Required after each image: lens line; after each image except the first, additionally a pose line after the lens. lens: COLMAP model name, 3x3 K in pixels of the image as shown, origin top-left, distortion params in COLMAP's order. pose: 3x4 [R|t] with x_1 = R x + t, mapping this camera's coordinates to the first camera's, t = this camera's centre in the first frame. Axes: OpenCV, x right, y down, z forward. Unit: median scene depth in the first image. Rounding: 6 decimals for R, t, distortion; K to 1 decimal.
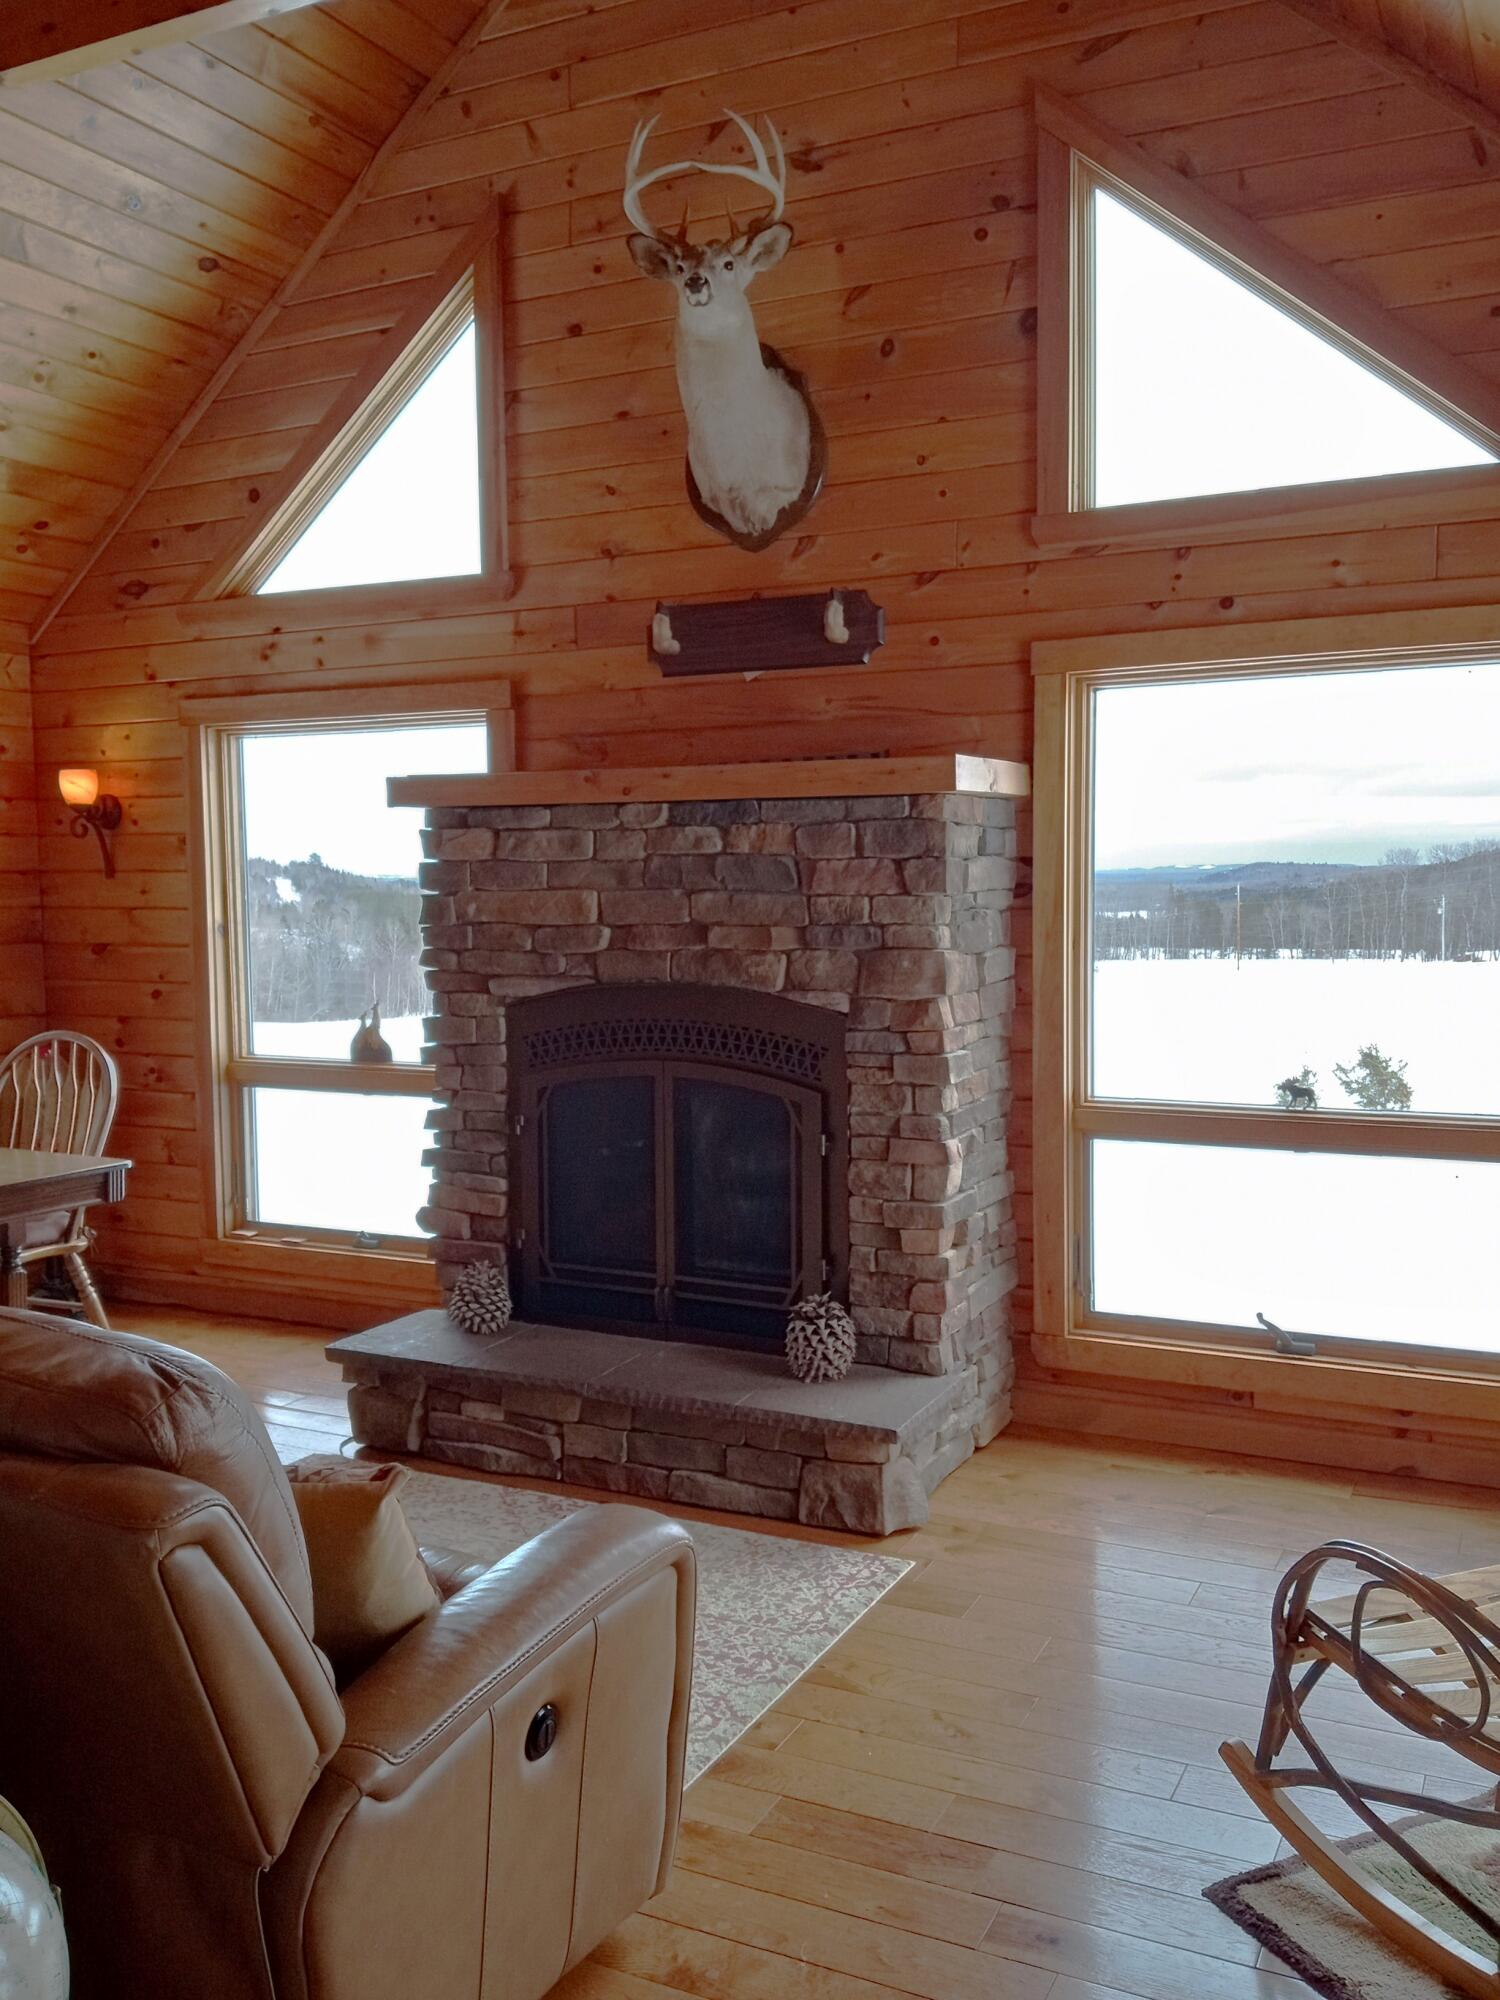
lens RADIAL K [[1645.6, 0, 565.0], [0, 1645.6, 994.2], [0, 0, 1]] dist [0.098318, -0.146790]
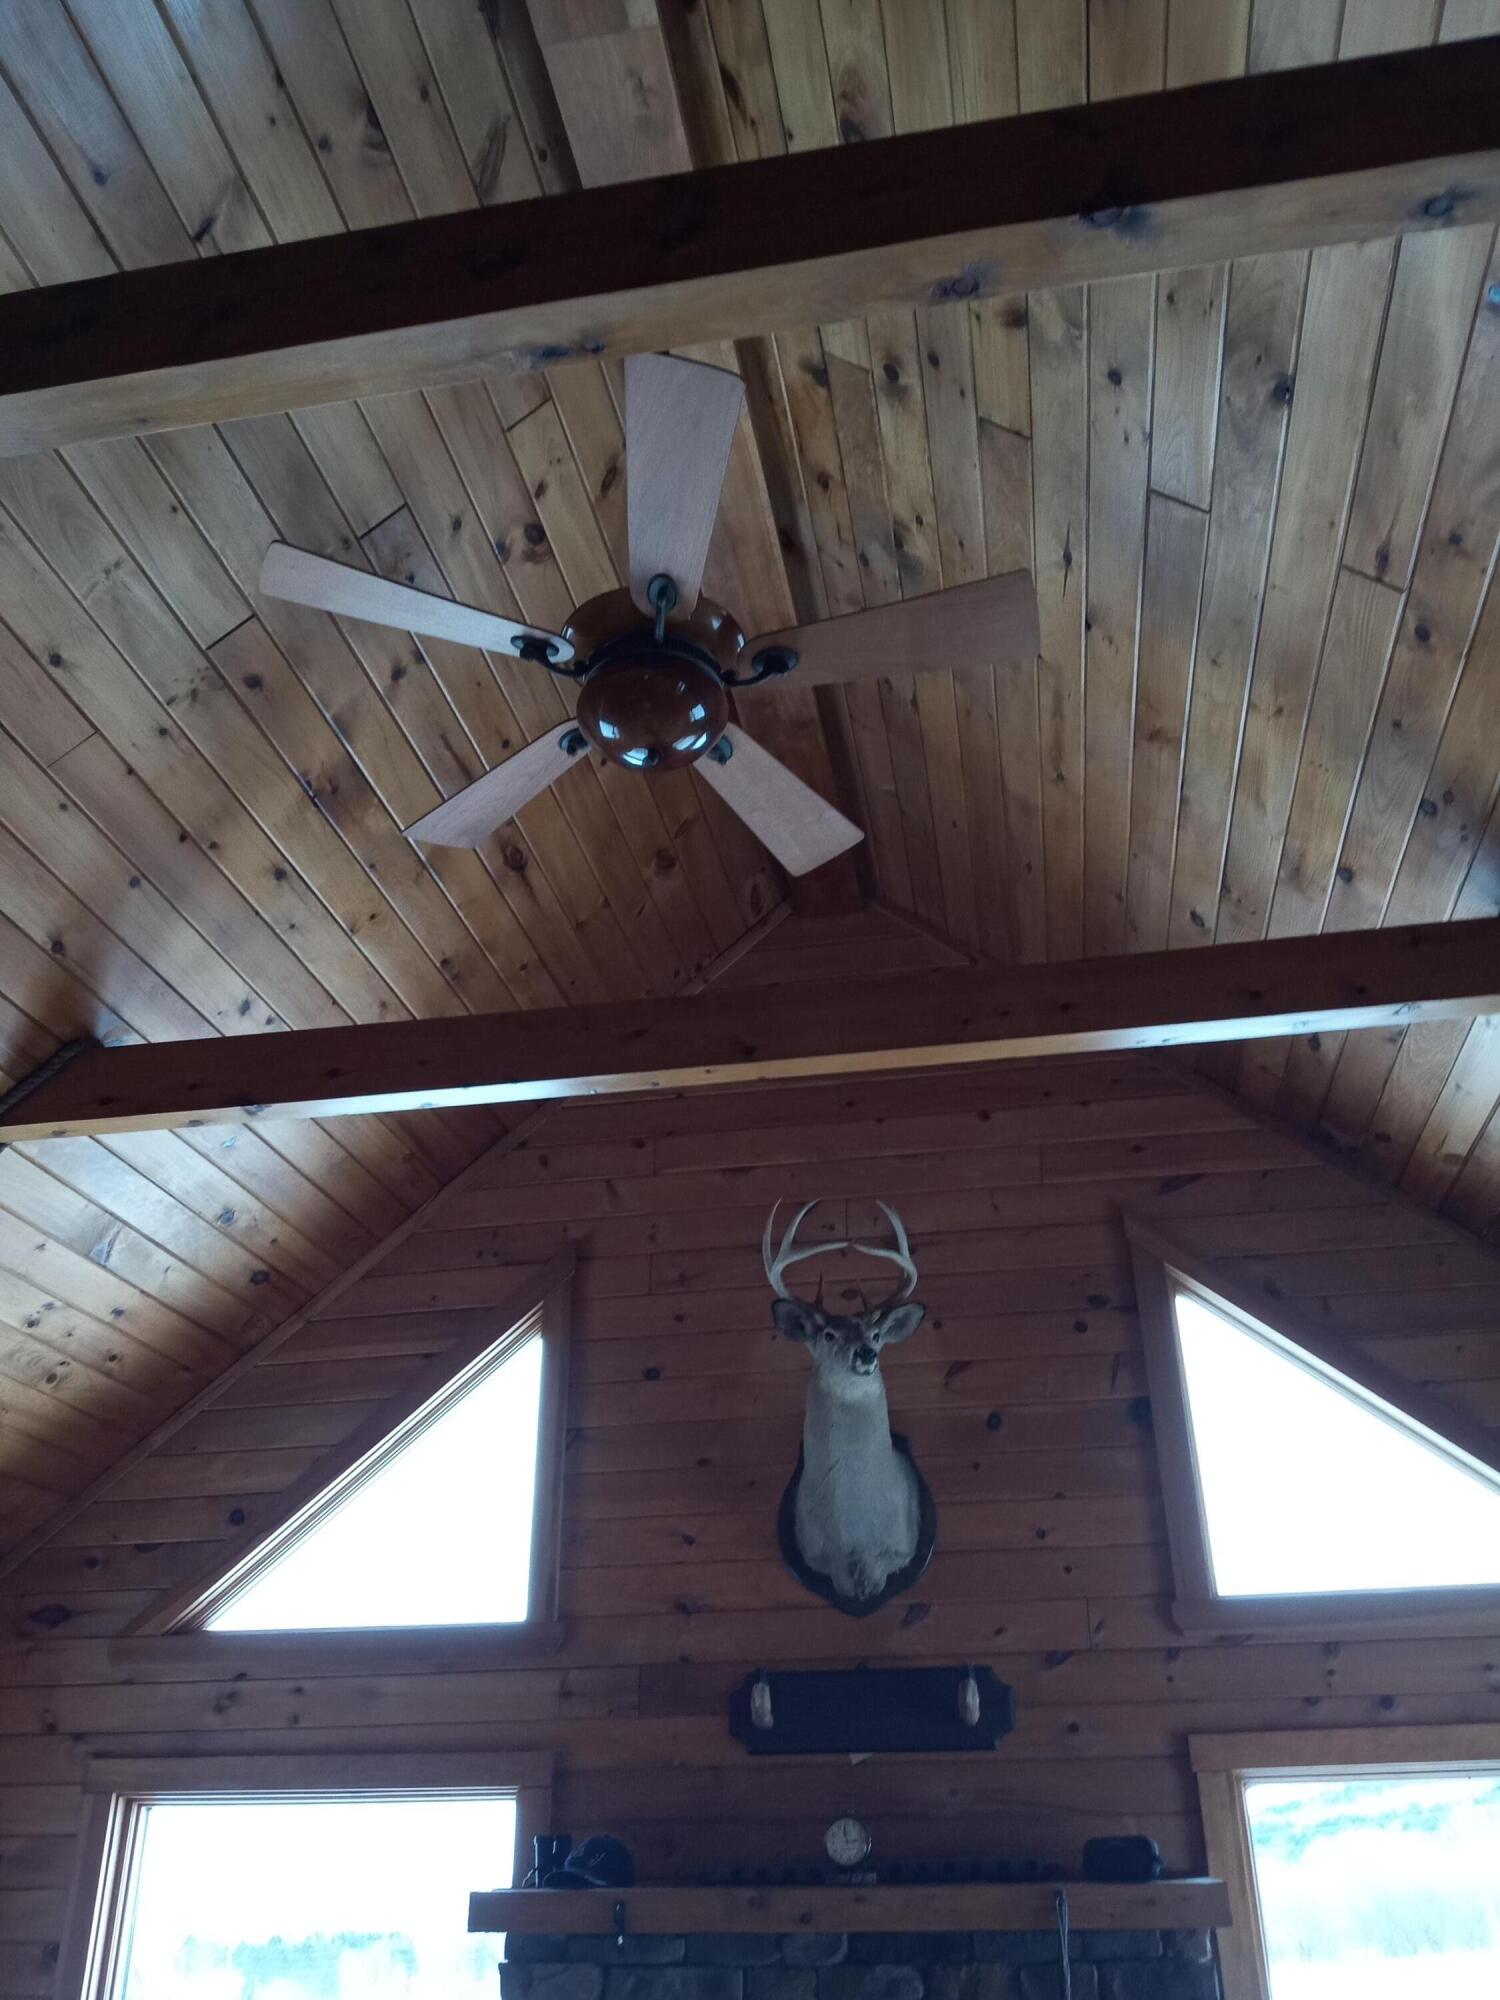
lens RADIAL K [[1698.9, 0, 750.0], [0, 1698.9, 1000.0], [0, 0, 1]] dist [-0.015221, -0.025152]
pose [[0.957576, 0.132035, 0.256154, -0.235780], [0.028080, 0.841888, -0.538921, -0.049313], [-0.286810, 0.523251, 0.802464, 0.077494]]
